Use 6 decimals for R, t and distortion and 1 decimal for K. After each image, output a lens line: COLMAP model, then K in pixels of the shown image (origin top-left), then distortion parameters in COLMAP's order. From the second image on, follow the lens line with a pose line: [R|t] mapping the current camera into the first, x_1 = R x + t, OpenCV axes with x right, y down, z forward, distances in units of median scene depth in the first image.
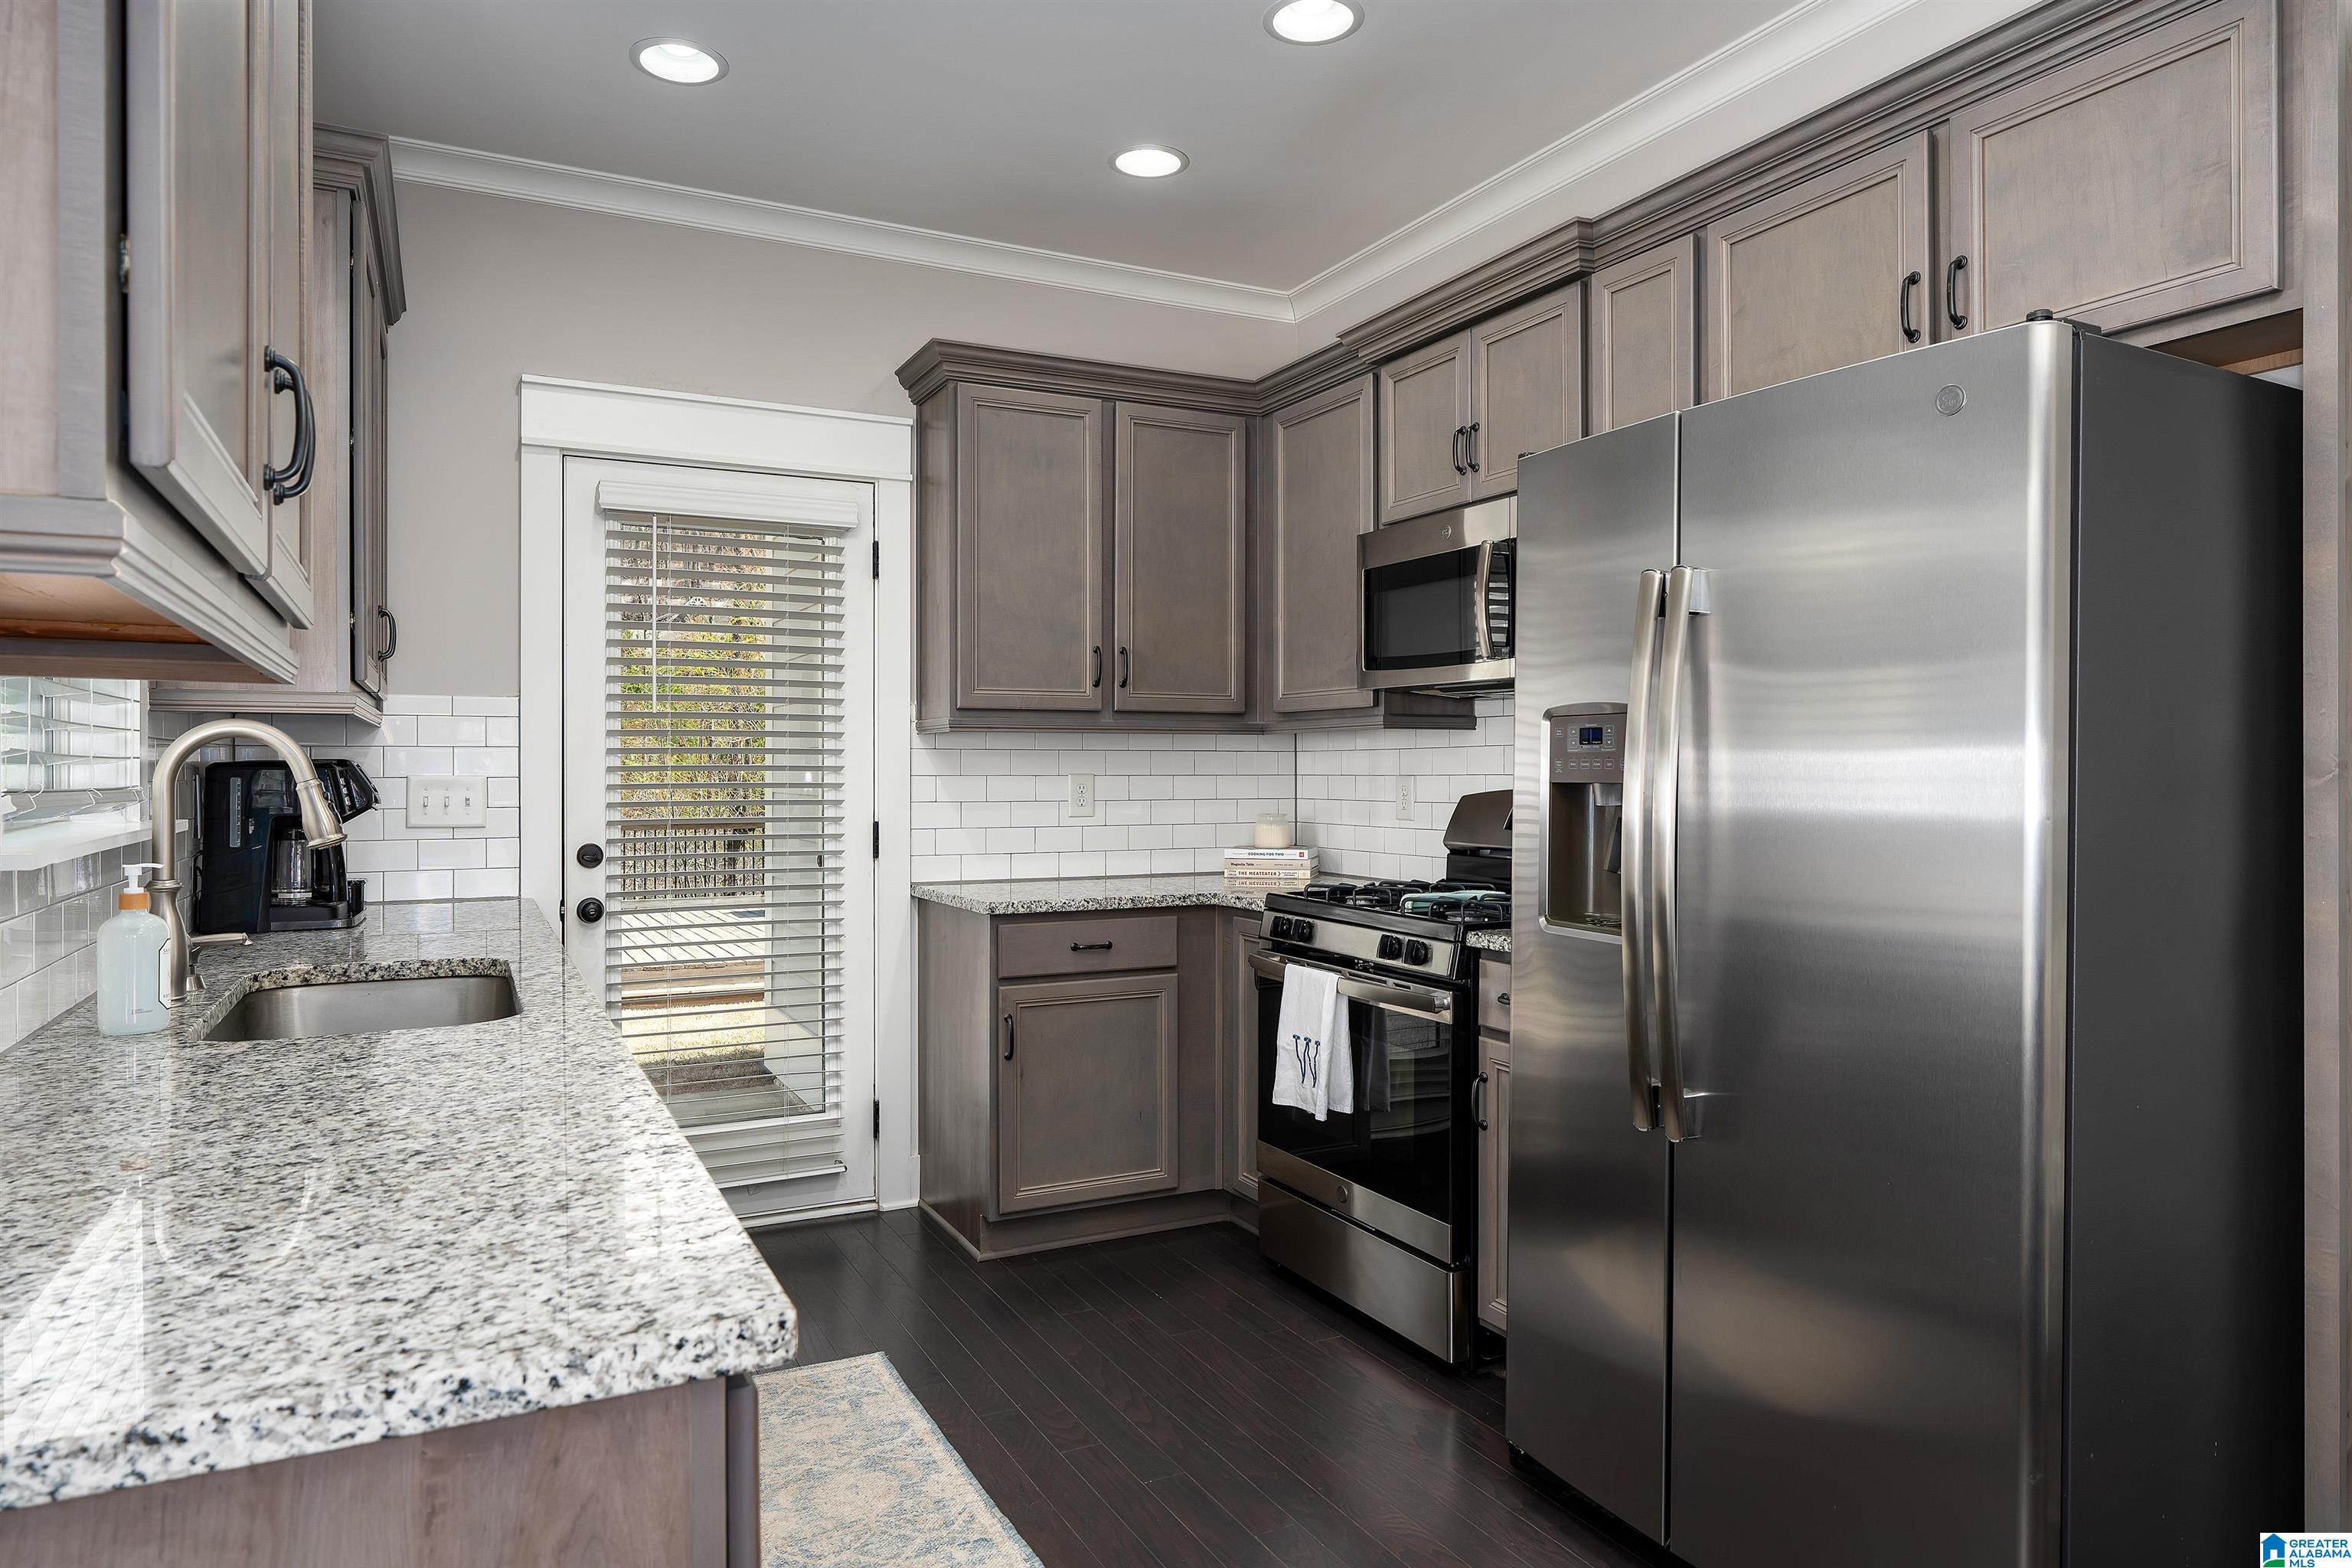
lens RADIAL K [[1446.8, 0, 1163.1], [0, 1446.8, 764.5], [0, 0, 1]] dist [0.004905, 0.000098]
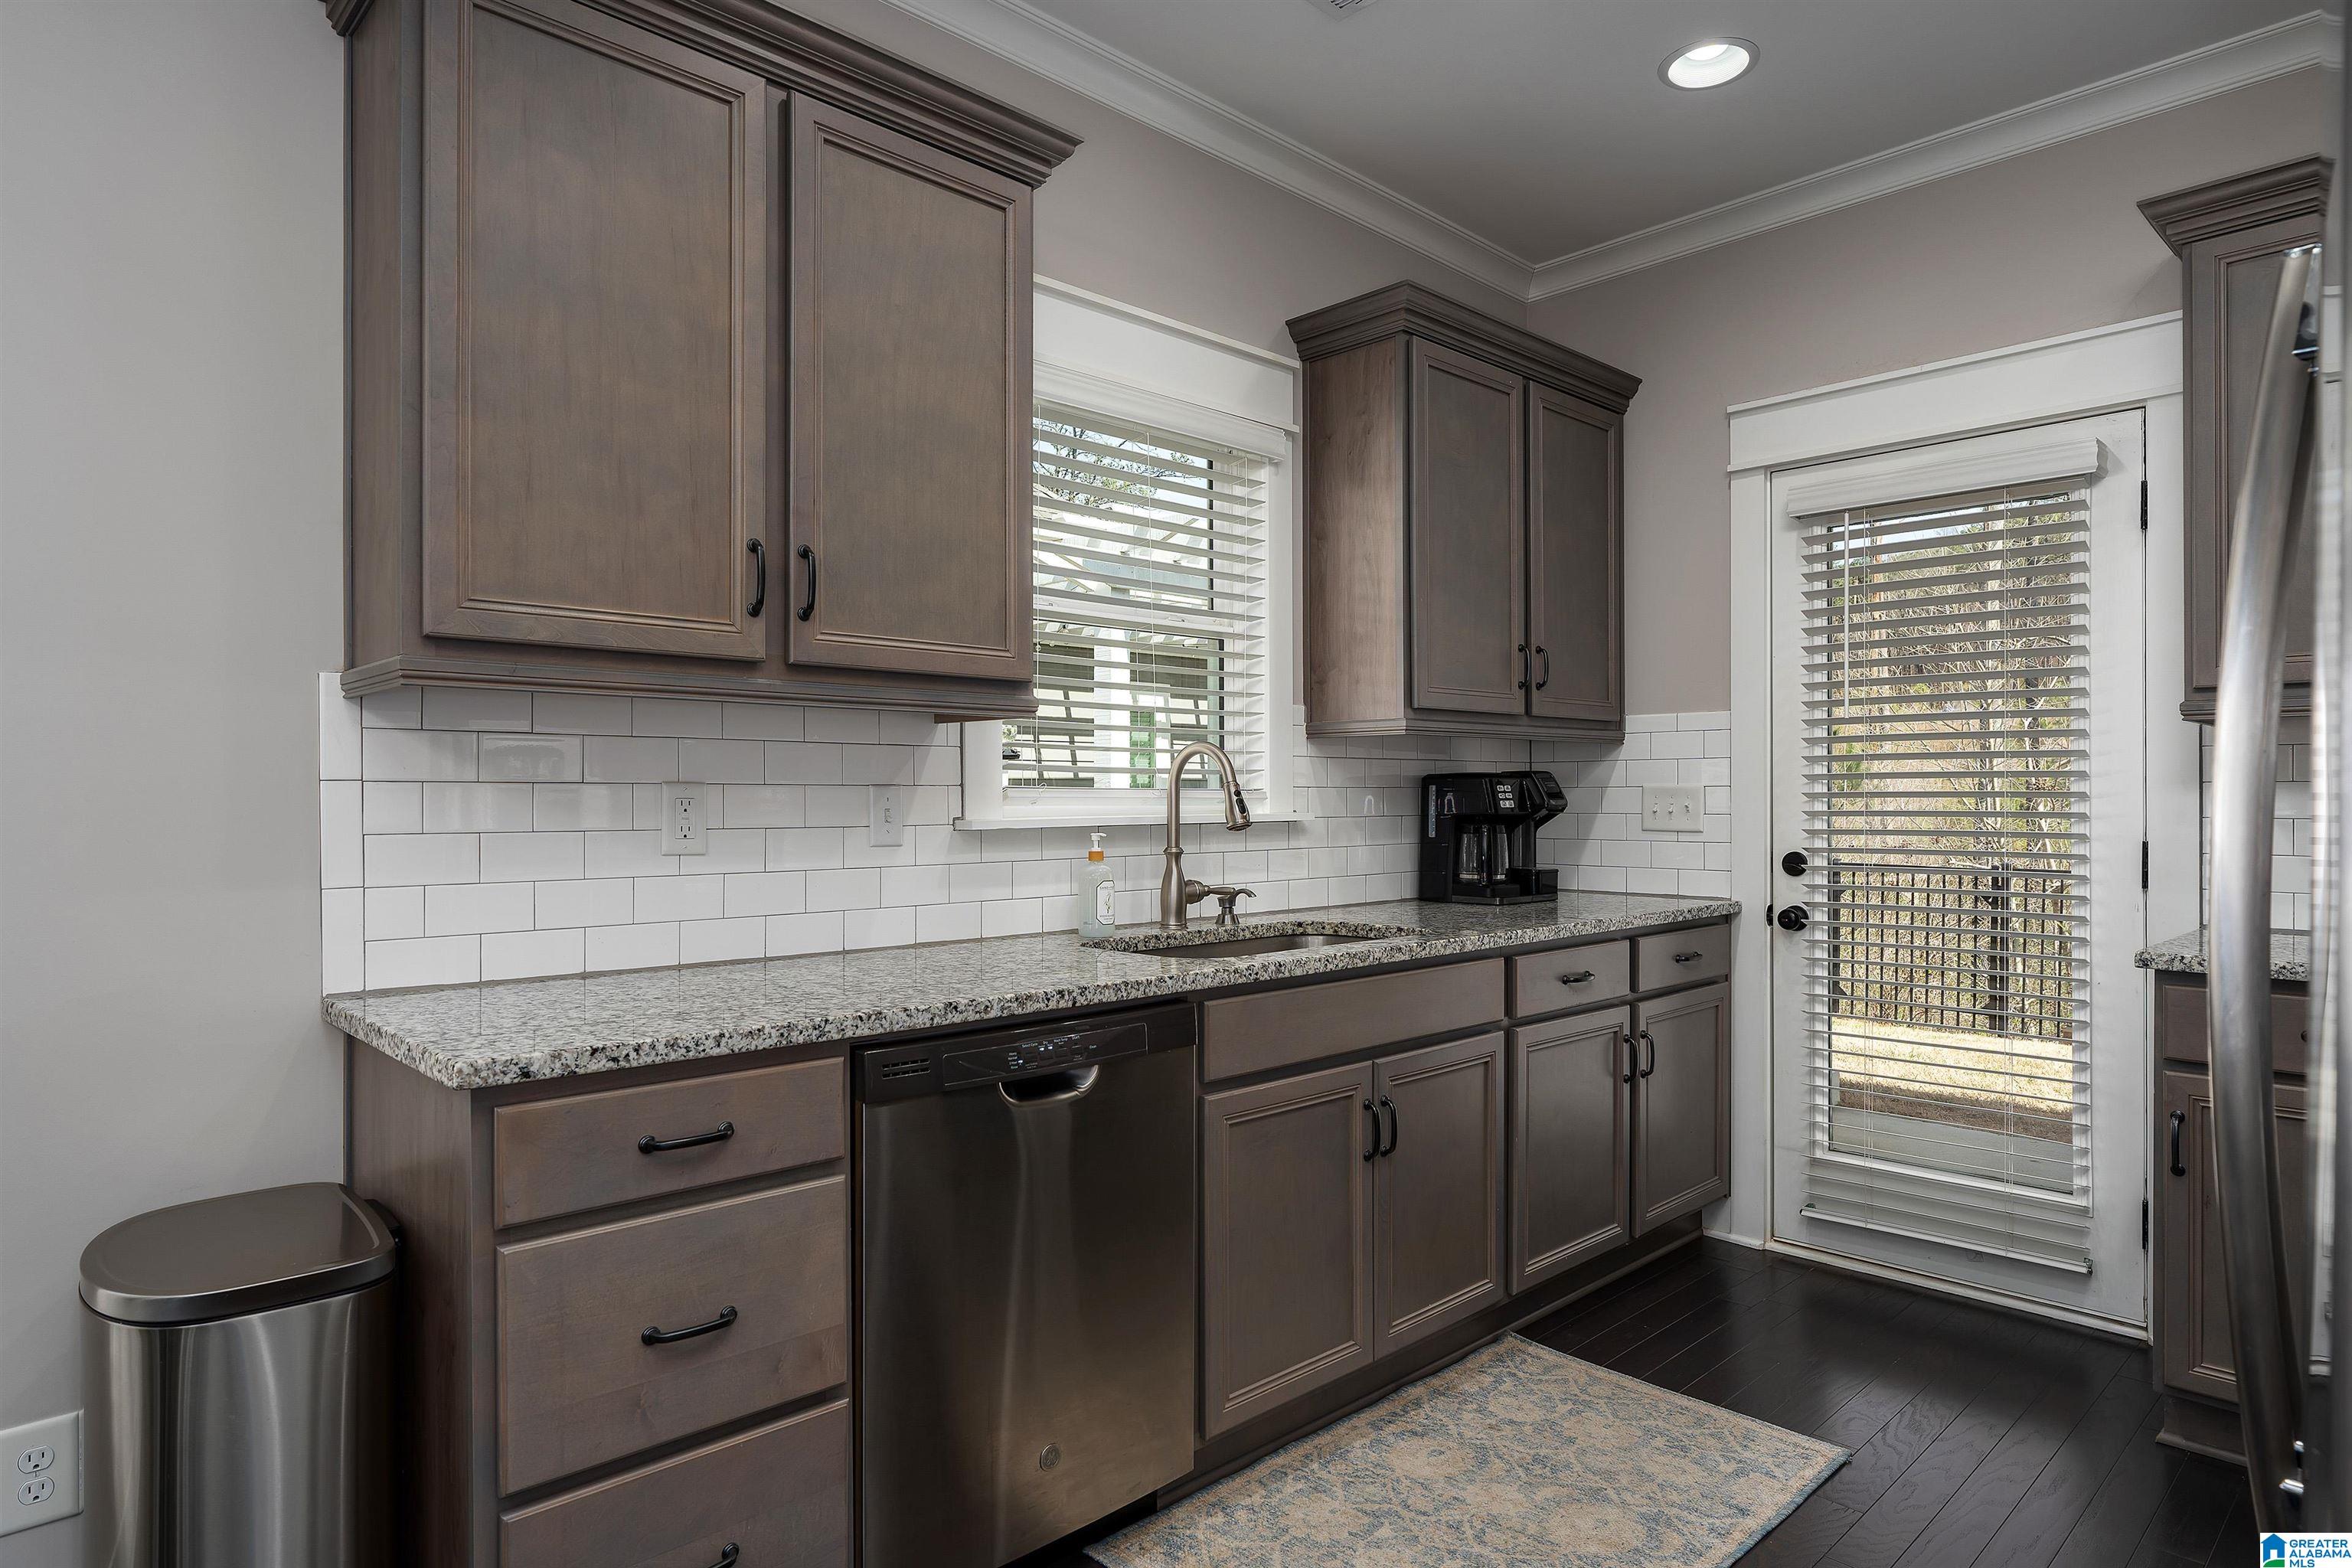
lens RADIAL K [[1339.2, 0, 1176.0], [0, 1339.2, 784.0], [0, 0, 1]] dist [0.003065, 0.000470]
pose [[0.284549, -0.006362, -0.958641, 0.376369], [0.005719, 0.999971, -0.004939, 0.009826], [0.958645, -0.004077, 0.284577, 0.324185]]
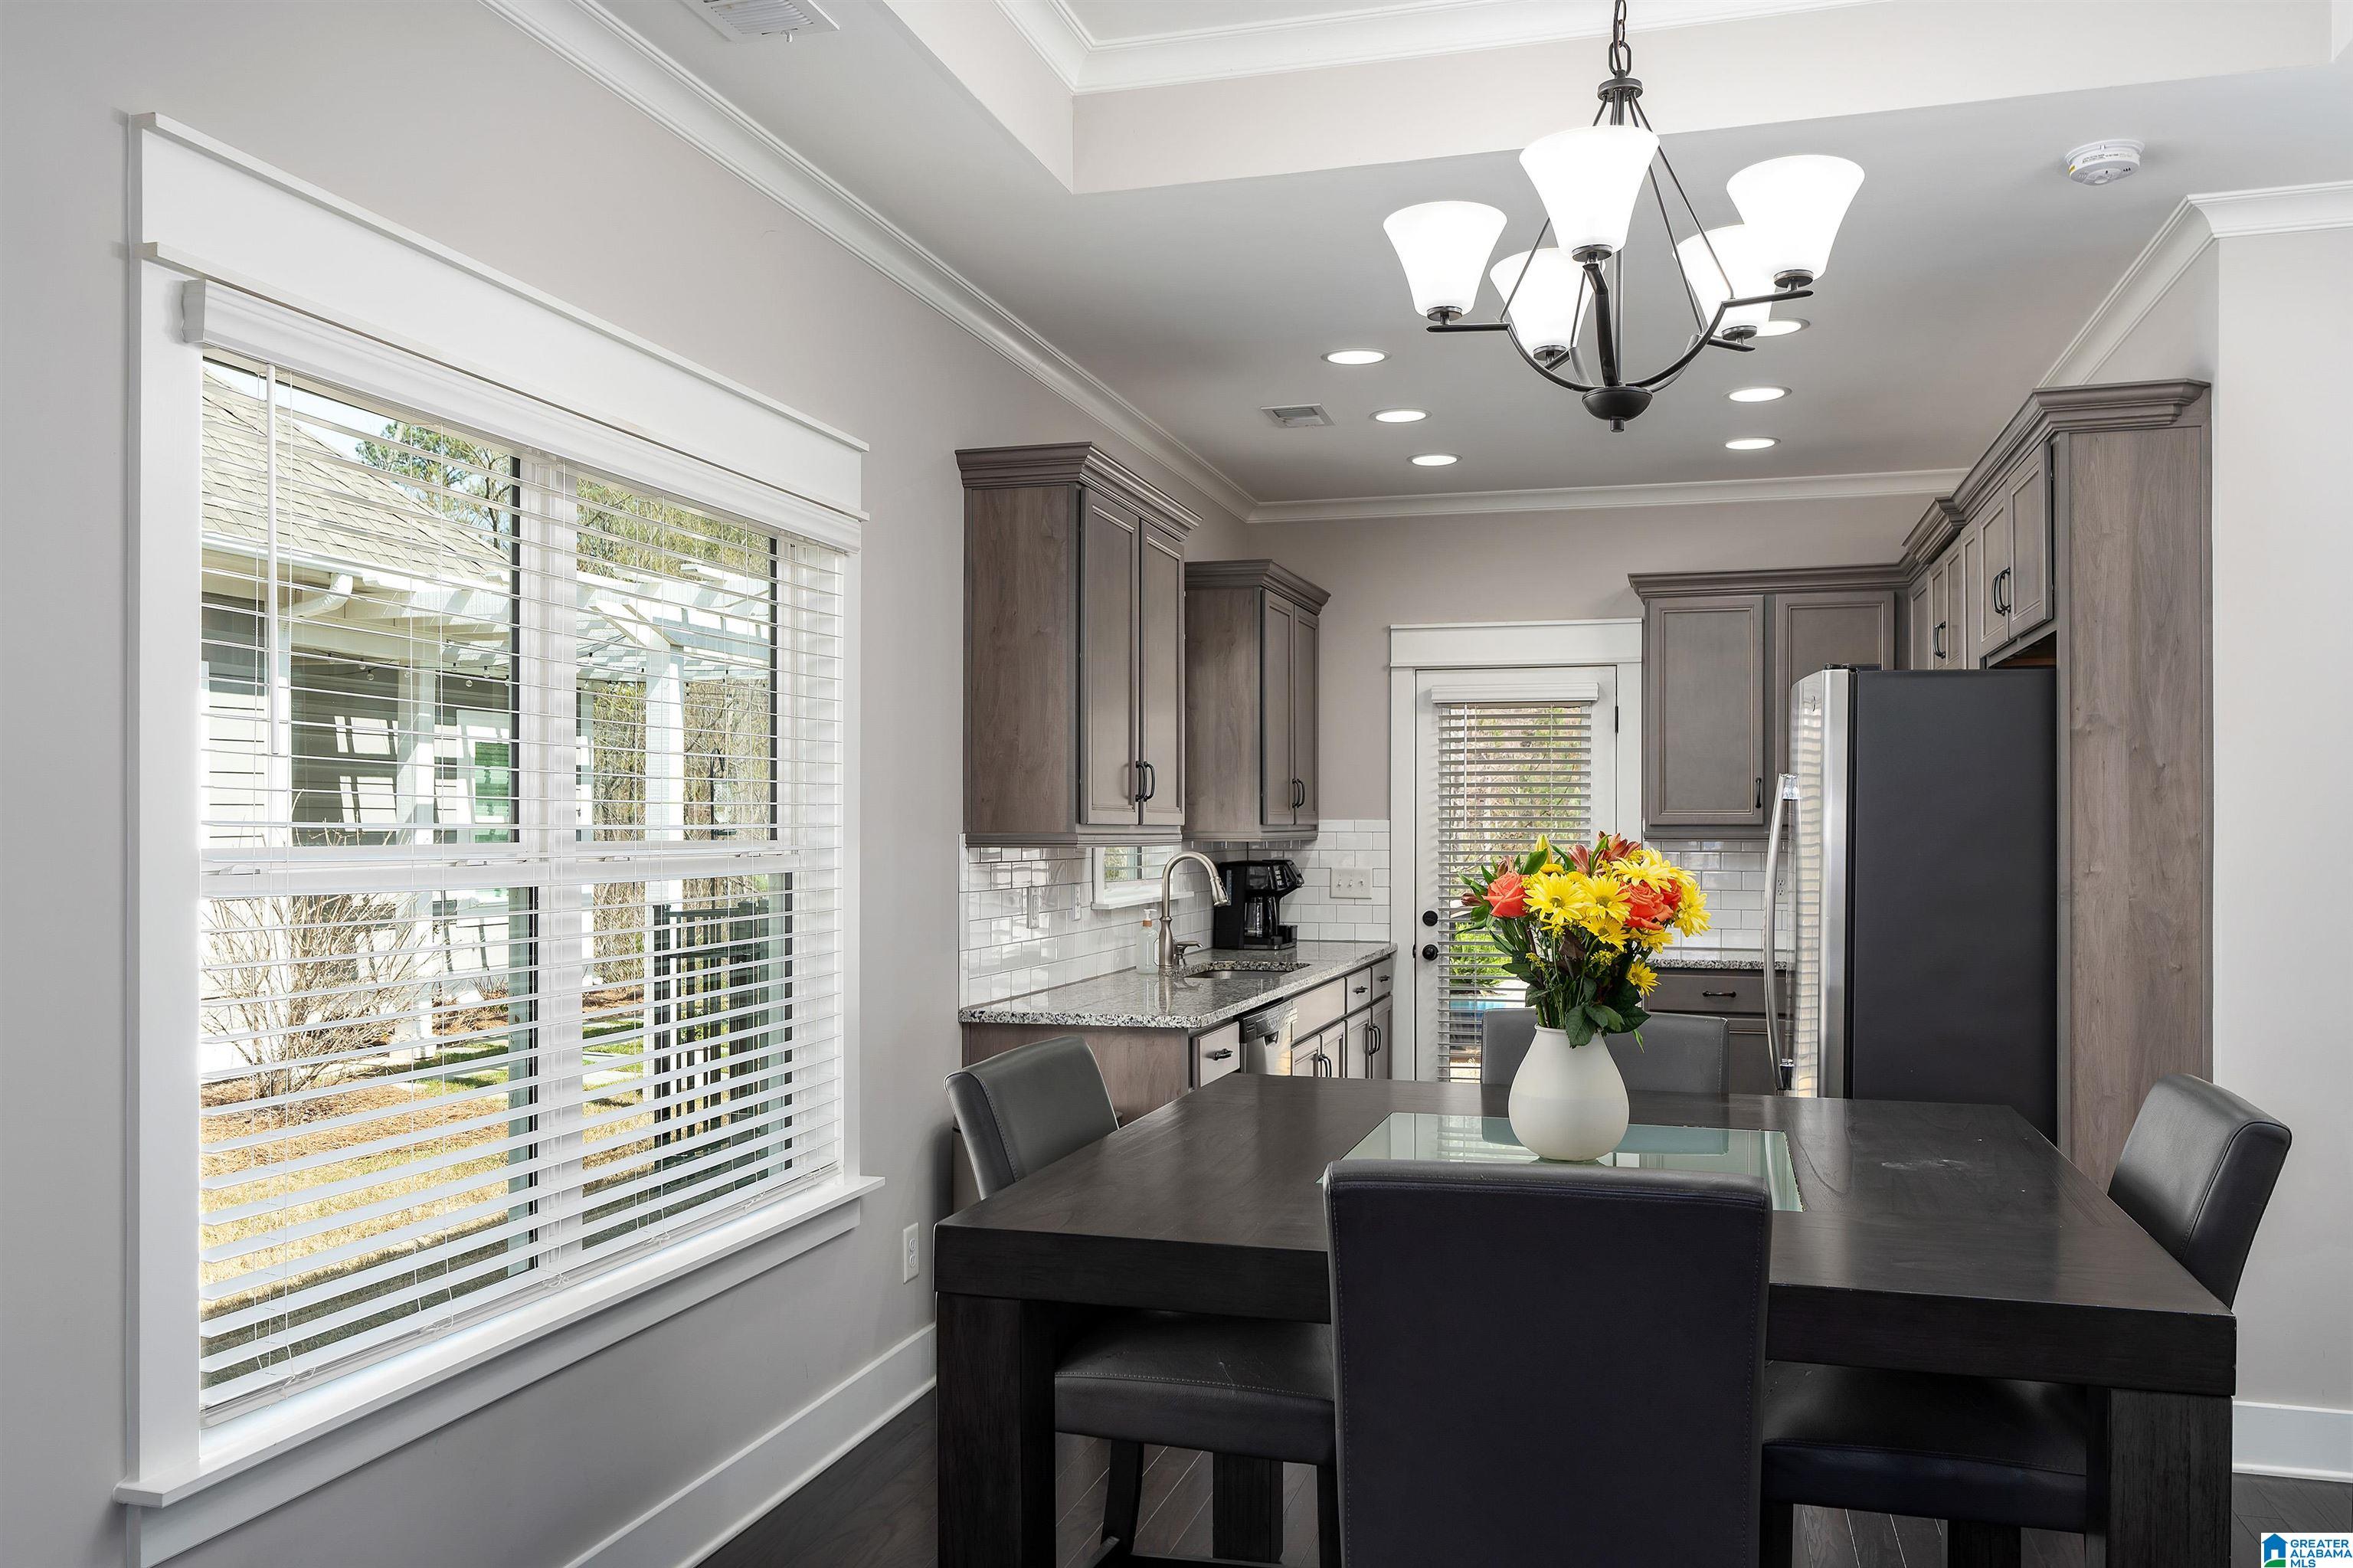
lens RADIAL K [[1854.7, 0, 1173.7], [0, 1854.7, 823.4], [0, 0, 1]] dist [-0.035443, -0.000398]
pose [[0.739487, -0.000026, -0.673171, 0.779639], [0.000858, 0.999999, 0.000904, -0.044694], [0.673171, -0.001246, 0.739486, -0.713547]]
